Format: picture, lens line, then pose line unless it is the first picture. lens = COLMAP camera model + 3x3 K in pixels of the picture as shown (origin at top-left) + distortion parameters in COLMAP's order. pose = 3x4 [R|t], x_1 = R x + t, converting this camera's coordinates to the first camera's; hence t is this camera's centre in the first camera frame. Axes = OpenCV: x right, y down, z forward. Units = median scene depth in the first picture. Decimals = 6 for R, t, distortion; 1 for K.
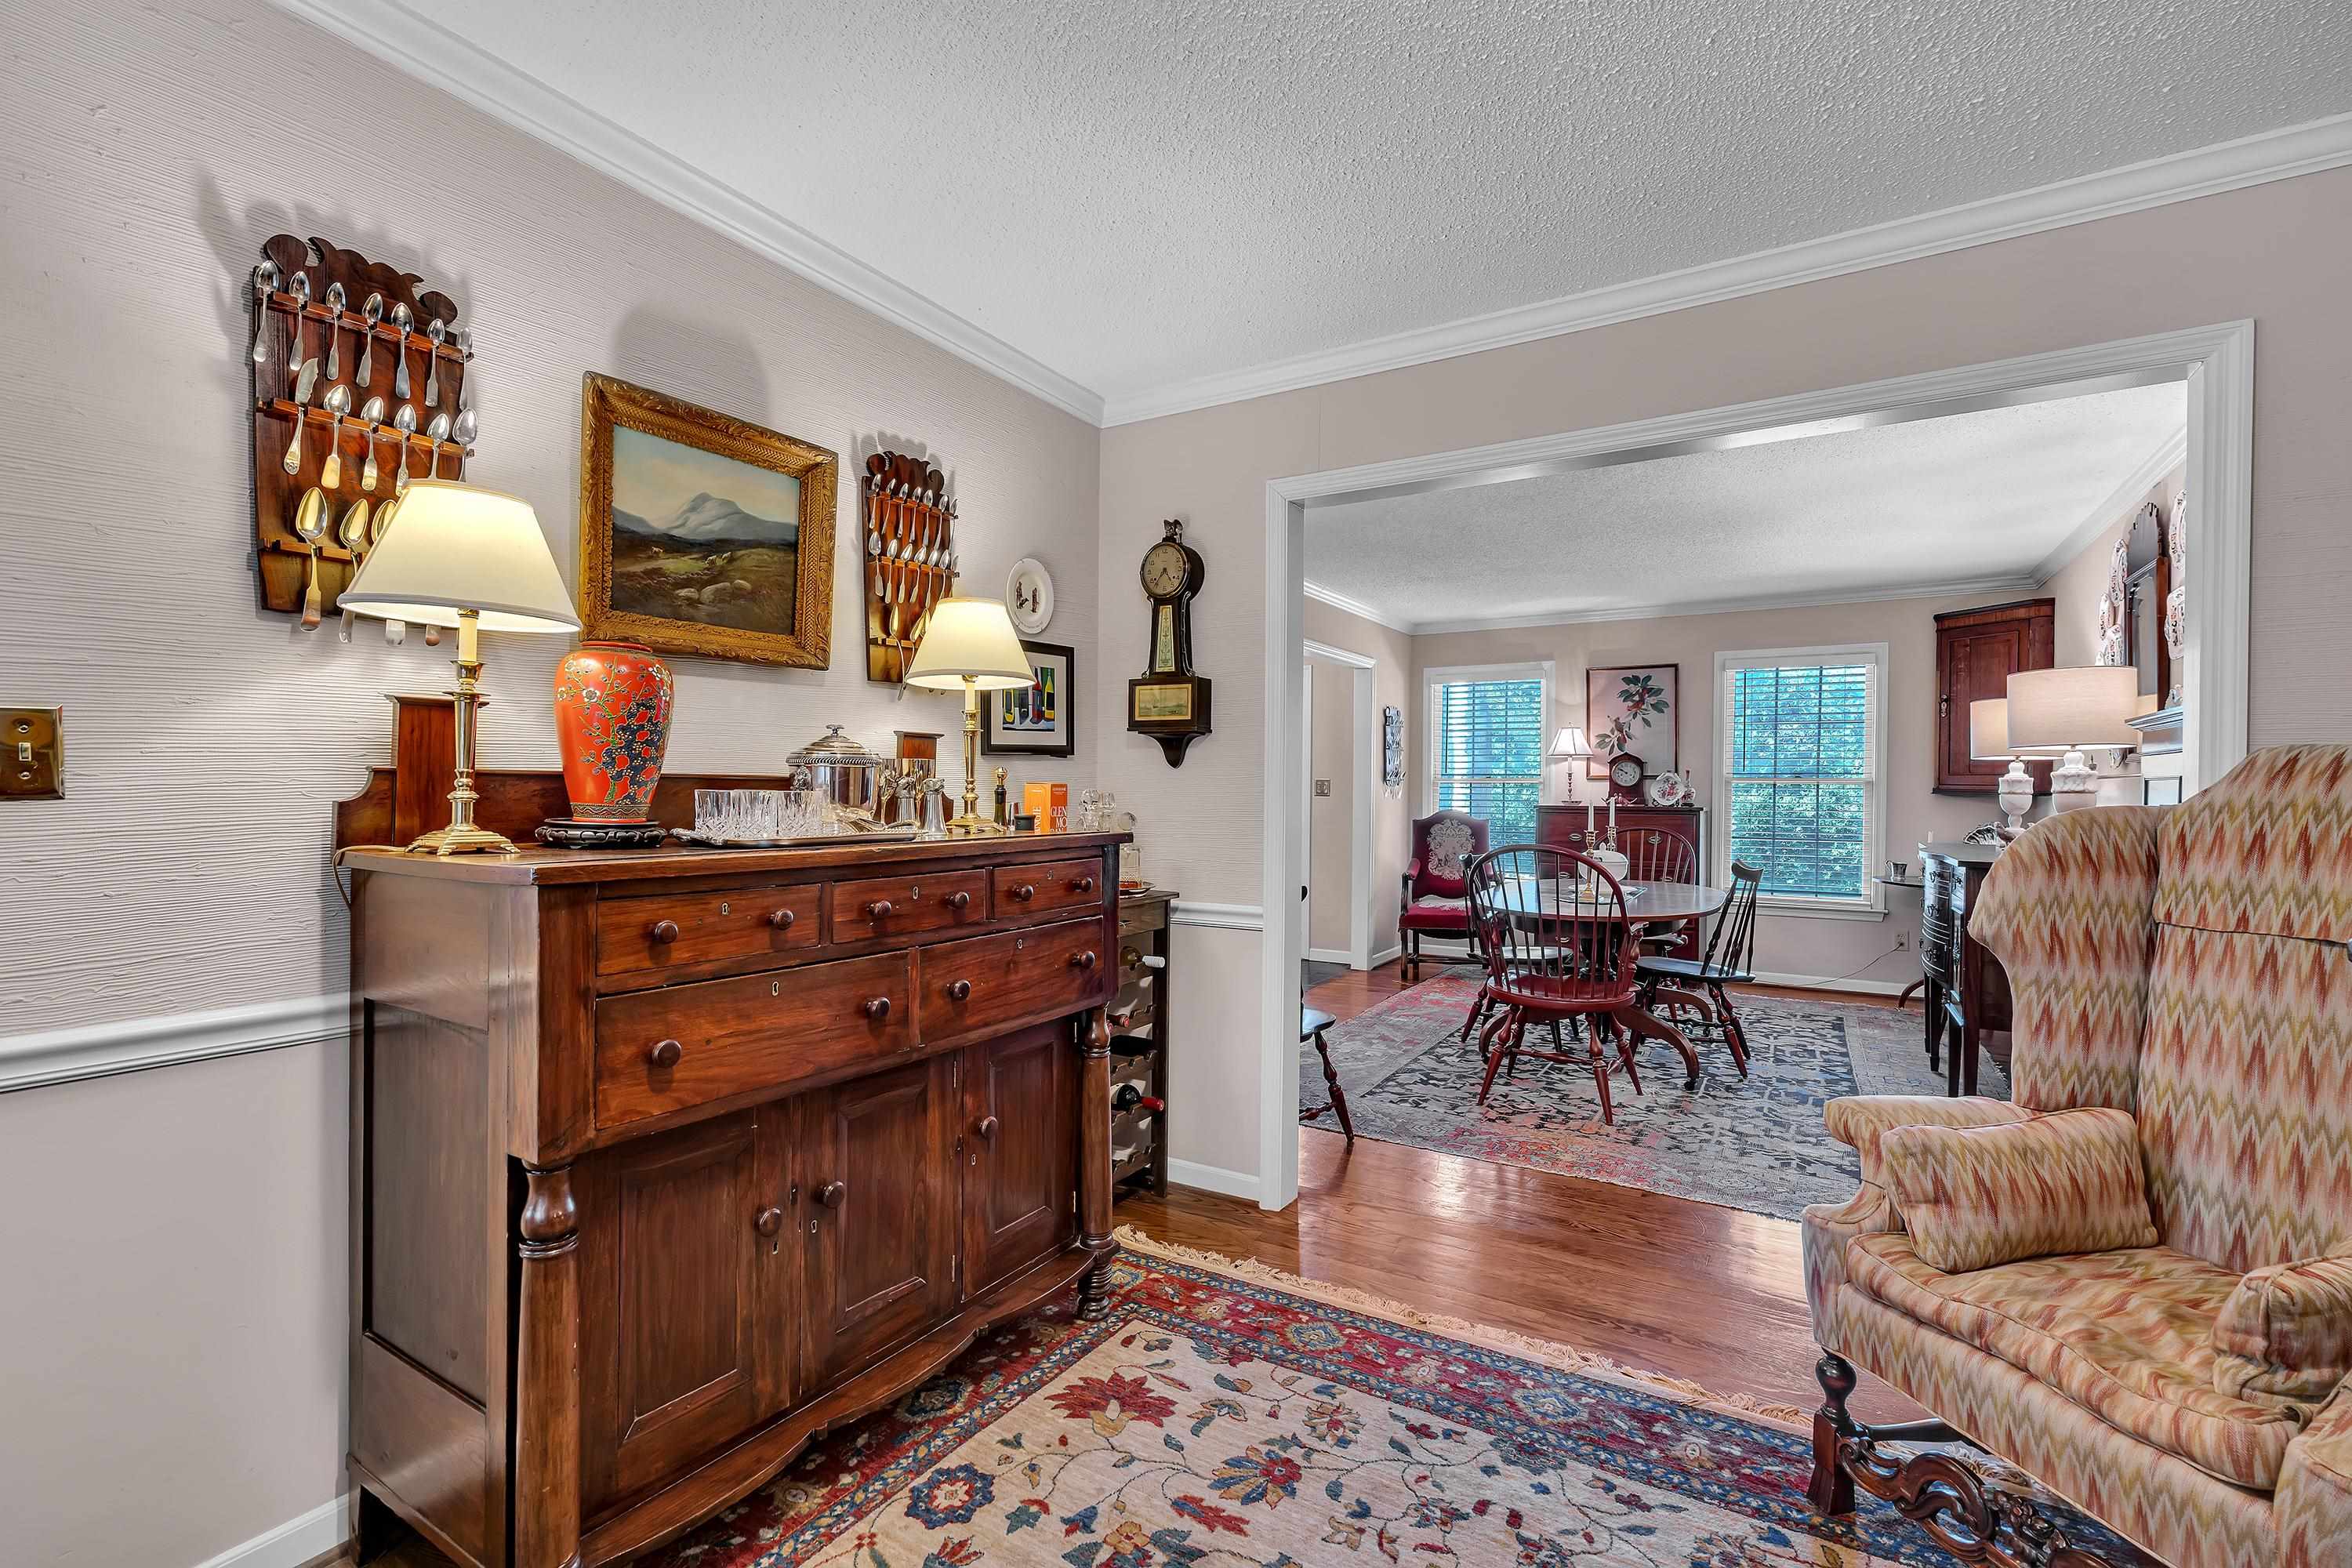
lens RADIAL K [[1052.6, 0, 1168.5], [0, 1052.6, 794.6], [0, 0, 1]] dist [-0.008407, 0.003569]
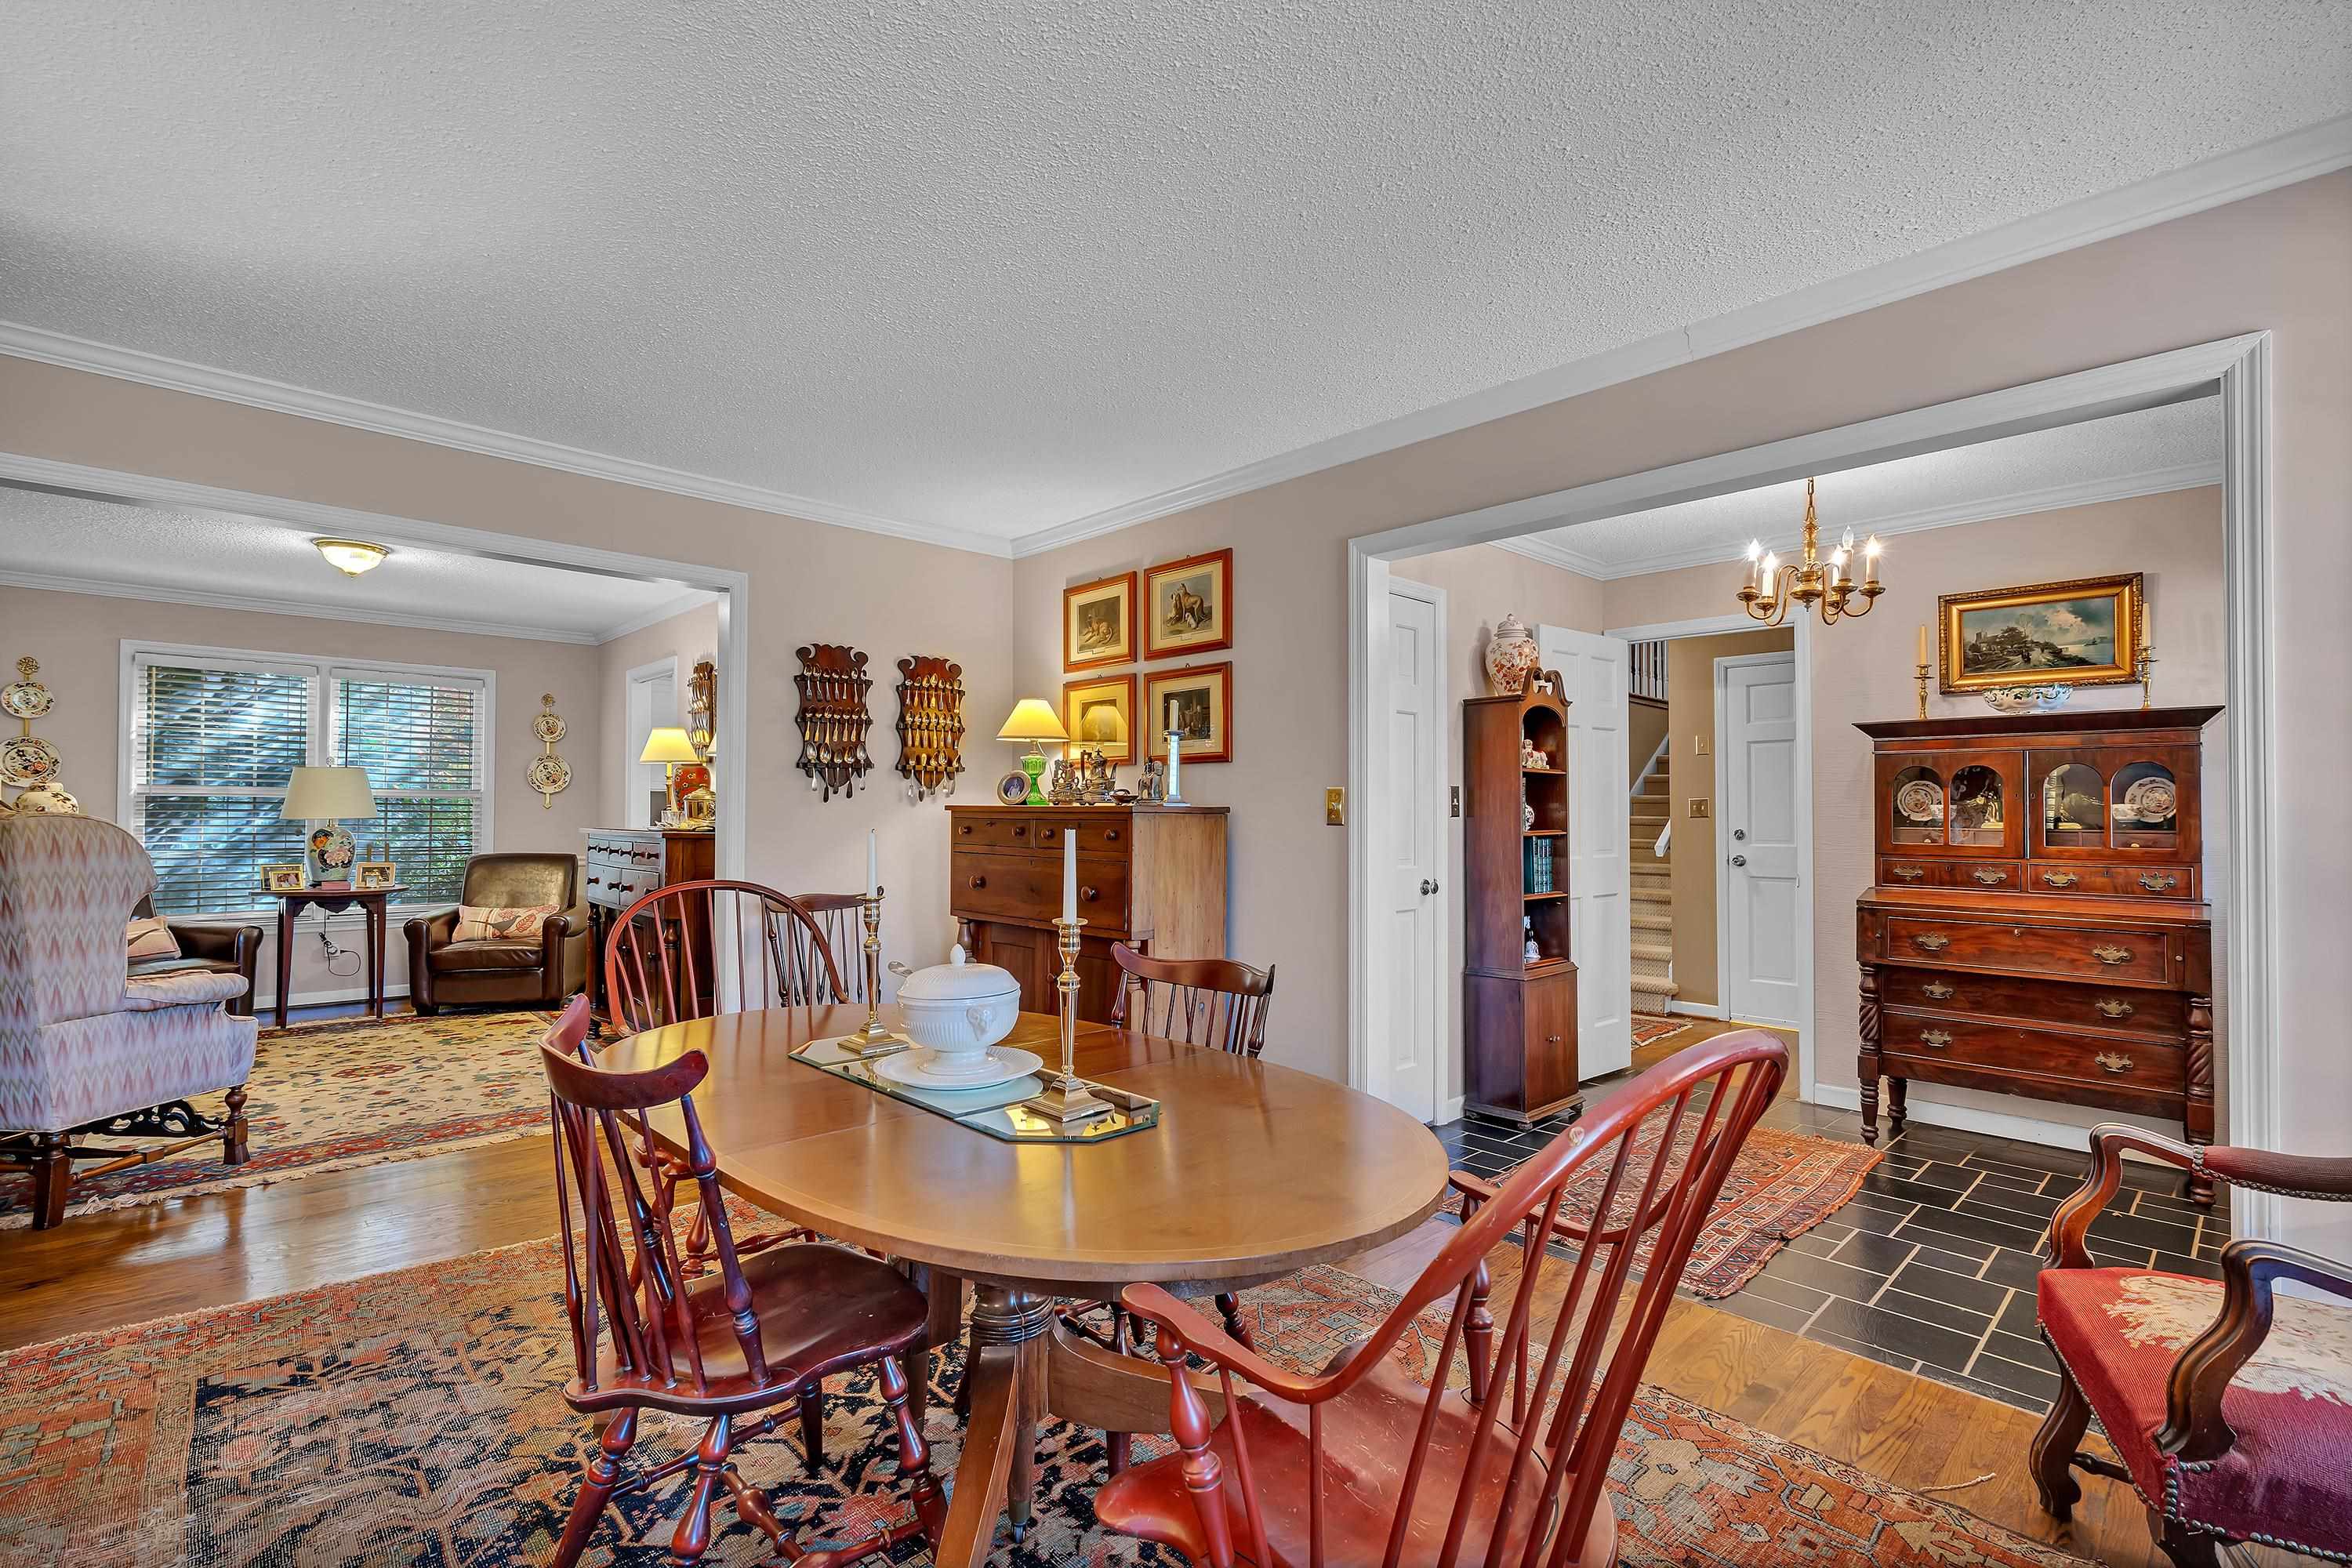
lens RADIAL K [[1052.6, 0, 1159.6], [0, 1052.6, 797.0], [0, 0, 1]] dist [-0.008407, 0.003569]
pose [[-0.266571, -0.021845, -0.963568, 0.577549], [-0.014132, 0.999724, -0.018755, -0.001578], [0.963712, 0.008618, -0.266806, 0.885516]]
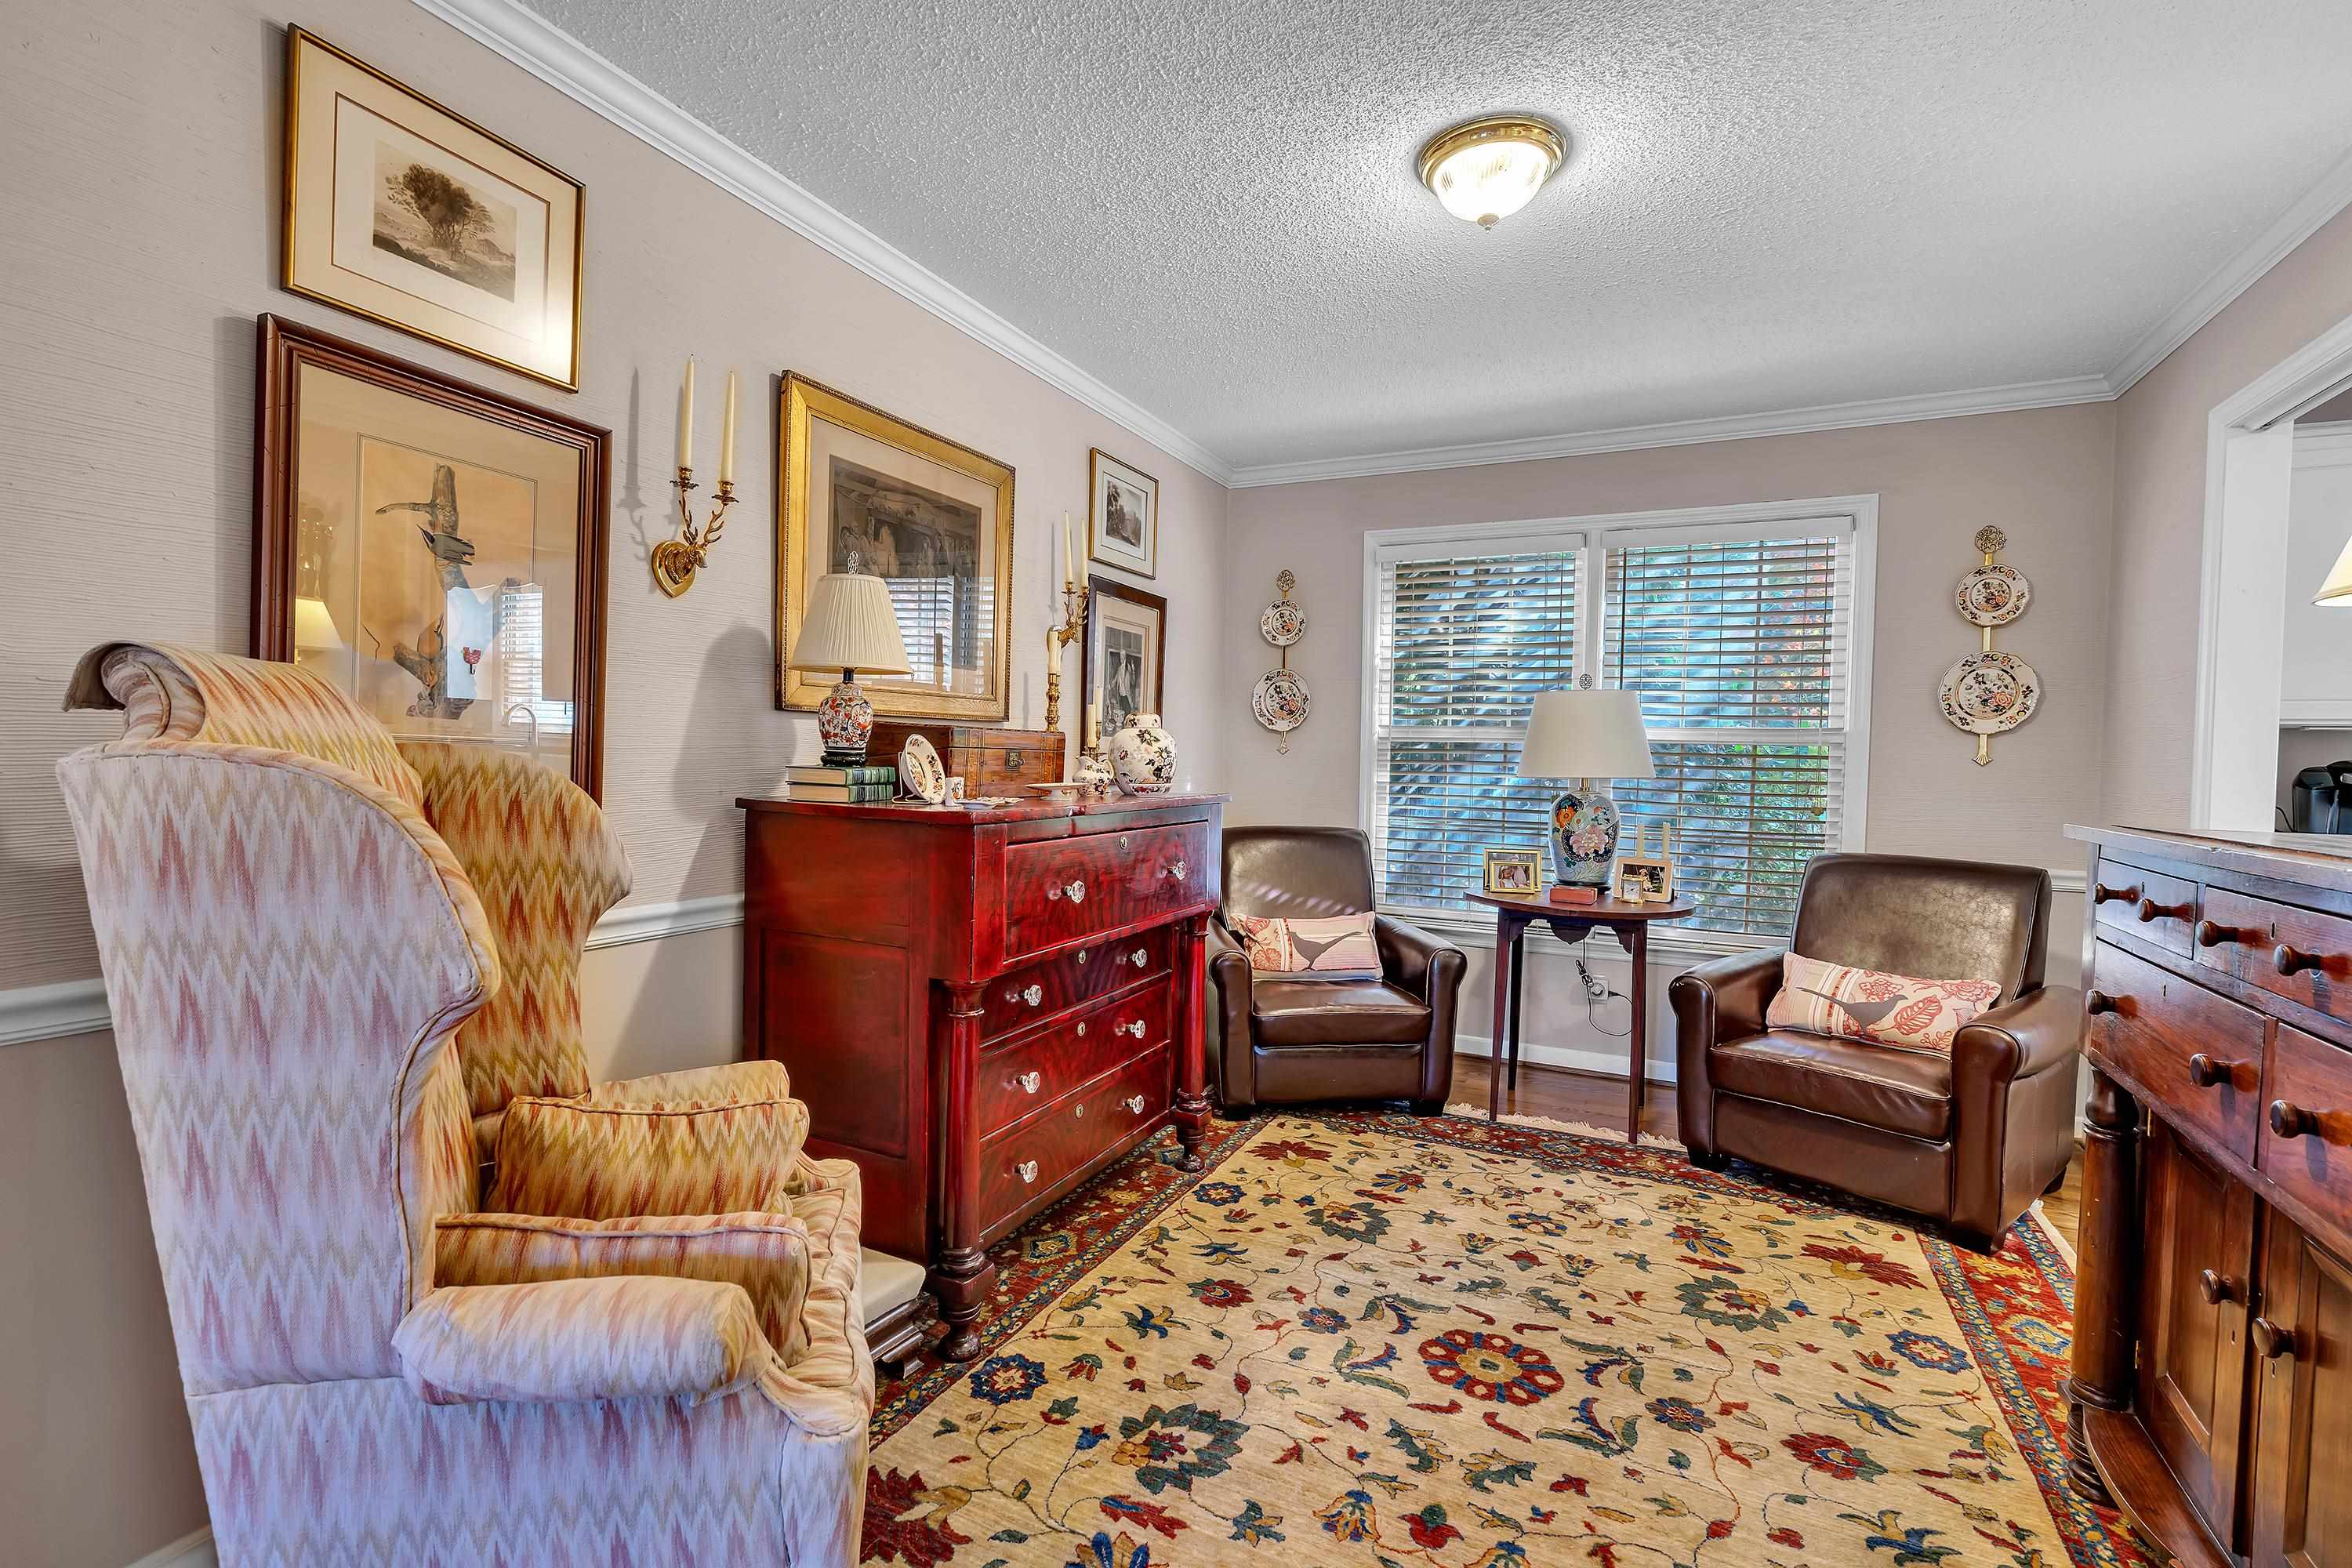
lens RADIAL K [[1052.6, 0, 1179.6], [0, 1052.6, 791.3], [0, 0, 1]] dist [-0.008407, 0.003569]
pose [[-0.994276, -0.020789, -0.104798, 0.137483], [-0.025116, 0.998879, 0.040136, 0.000870], [0.103847, 0.042538, -0.993683, 0.449969]]
